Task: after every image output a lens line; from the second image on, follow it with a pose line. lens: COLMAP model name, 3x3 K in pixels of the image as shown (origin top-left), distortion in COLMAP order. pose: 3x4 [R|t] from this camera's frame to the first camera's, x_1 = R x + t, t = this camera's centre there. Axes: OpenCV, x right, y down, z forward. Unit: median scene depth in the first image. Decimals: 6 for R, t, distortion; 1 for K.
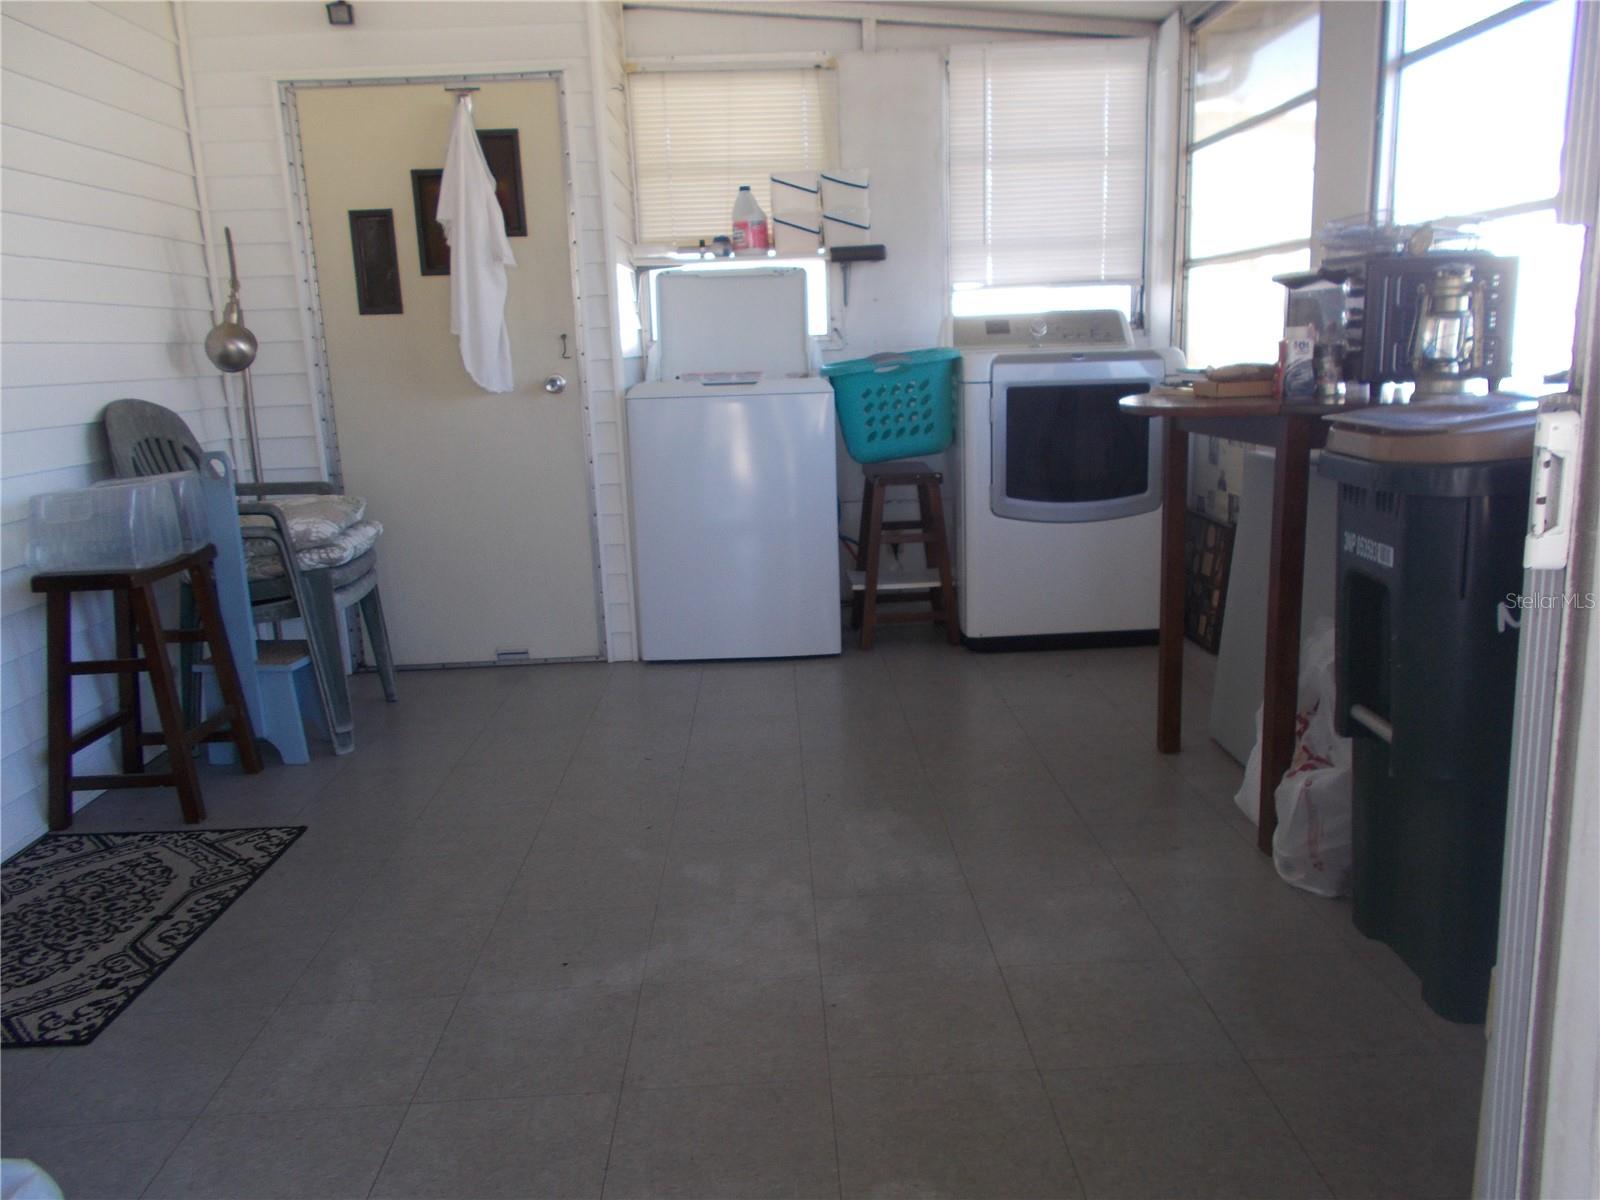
lens RADIAL K [[1243.3, 0, 799.0], [0, 1243.3, 594.9], [0, 0, 1]] dist [0.021752, -0.009054]
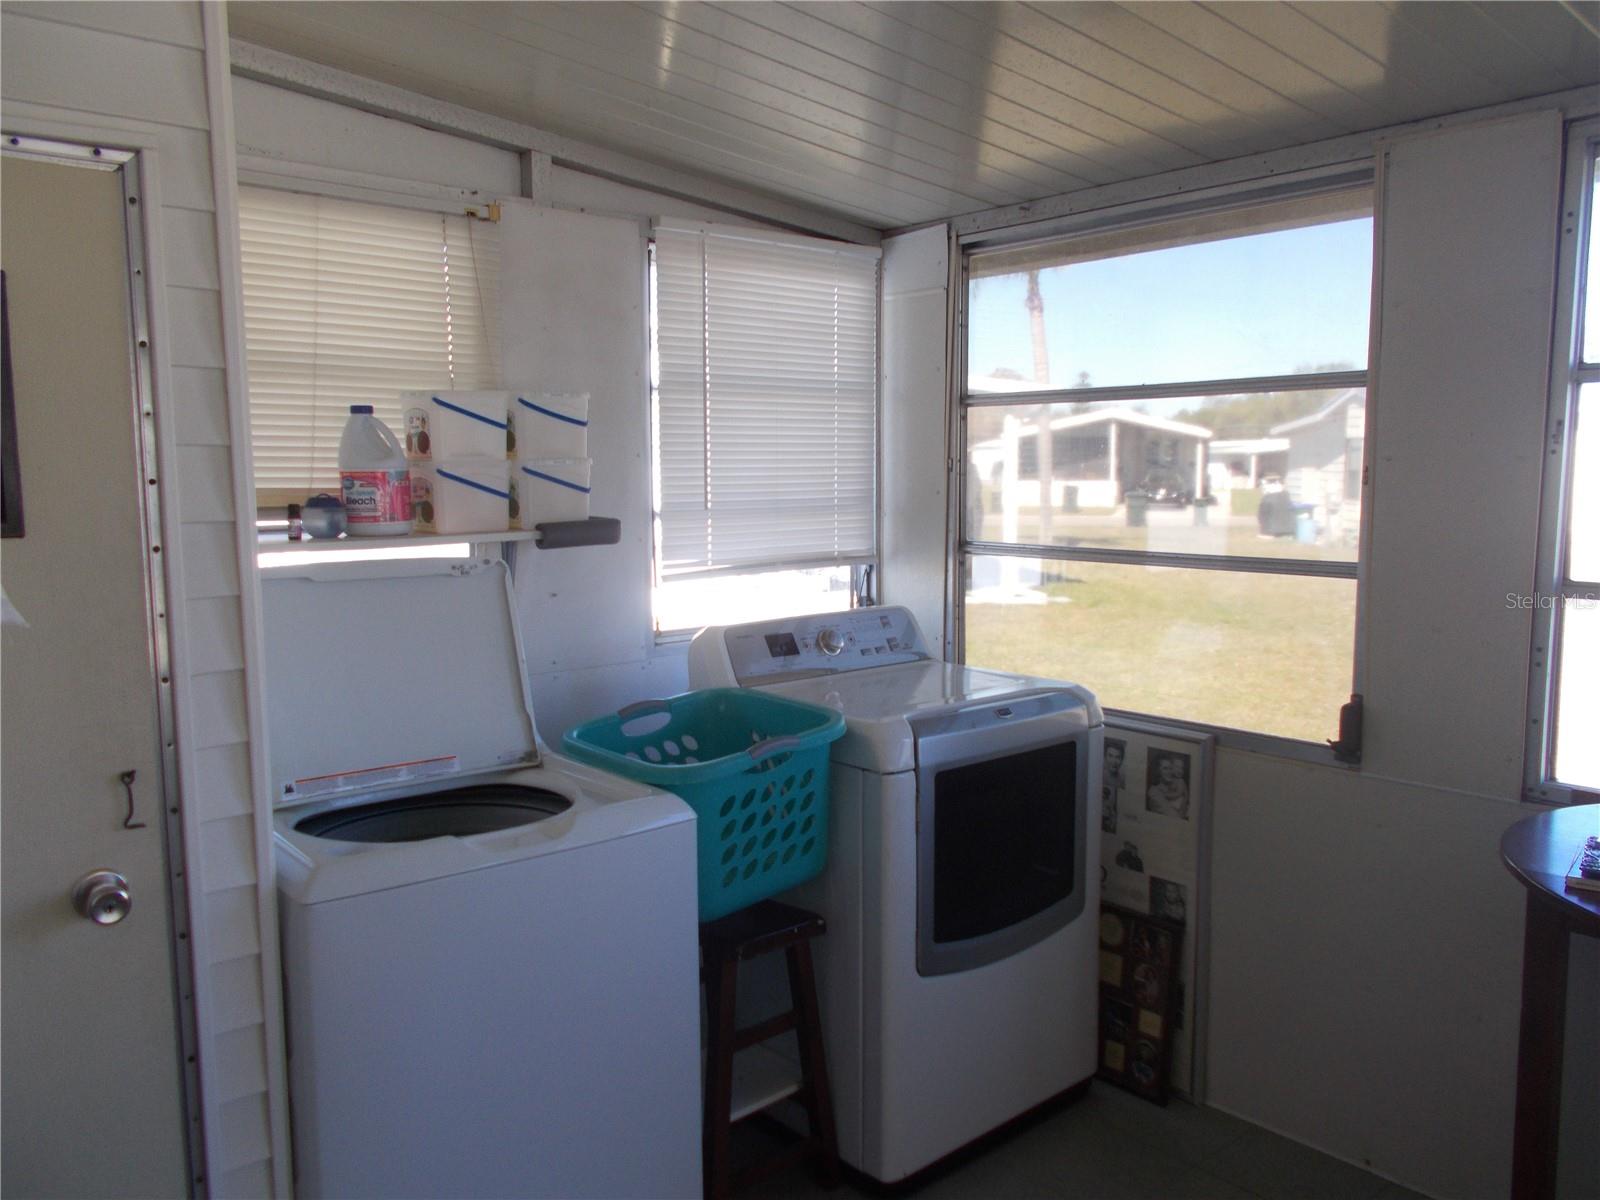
lens RADIAL K [[1243.3, 0, 799.0], [0, 1243.3, 594.9], [0, 0, 1]] dist [0.021752, -0.009054]
pose [[0.775321, -0.034335, 0.630634, -0.240437], [0.104191, 0.991793, -0.074097, -0.186874], [-0.622914, 0.123155, 0.772535, 0.474672]]
